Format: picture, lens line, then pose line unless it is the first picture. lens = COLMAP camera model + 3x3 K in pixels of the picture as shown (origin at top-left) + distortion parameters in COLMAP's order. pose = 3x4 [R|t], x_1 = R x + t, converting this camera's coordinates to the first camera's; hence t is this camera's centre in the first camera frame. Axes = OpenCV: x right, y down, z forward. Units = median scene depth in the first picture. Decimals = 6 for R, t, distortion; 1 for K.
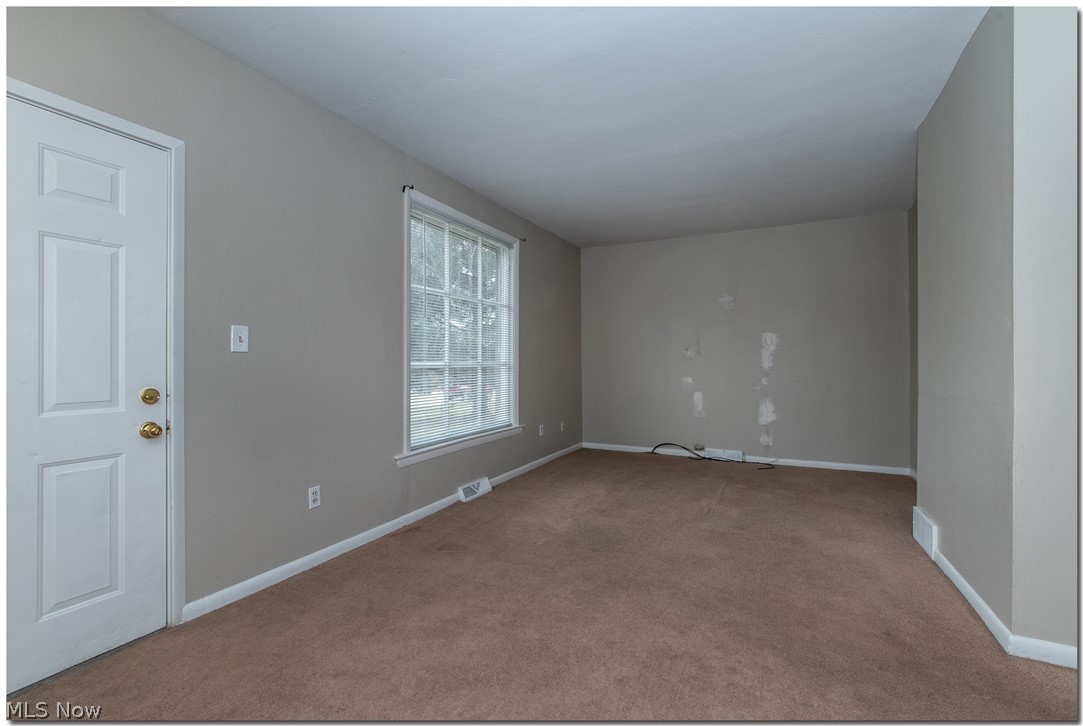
lens RADIAL K [[473.4, 0, 539.8], [0, 473.4, 361.7], [0, 0, 1]] dist [-0.000504, -0.001905]
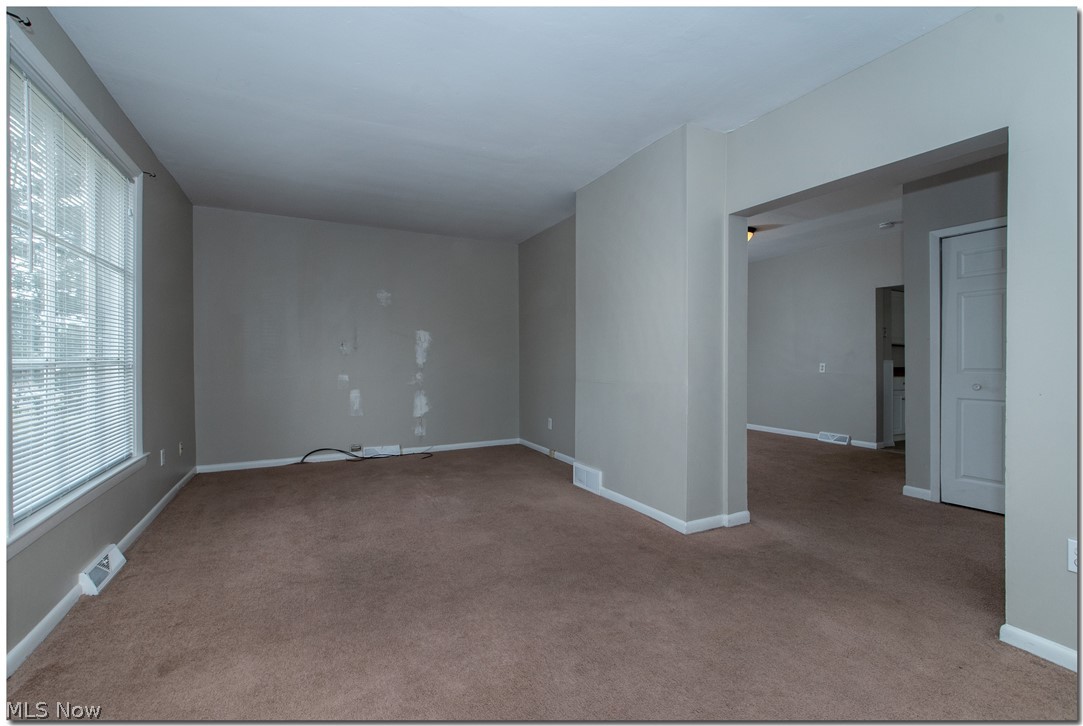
lens RADIAL K [[473.4, 0, 541.4], [0, 473.4, 360.0], [0, 0, 1]] dist [-0.000504, -0.001905]
pose [[0.595548, -0.003710, 0.803311, -0.307886], [0.000732, 0.999991, 0.004075, 0.001055], [-0.803319, -0.001839, 0.595546, 0.204863]]
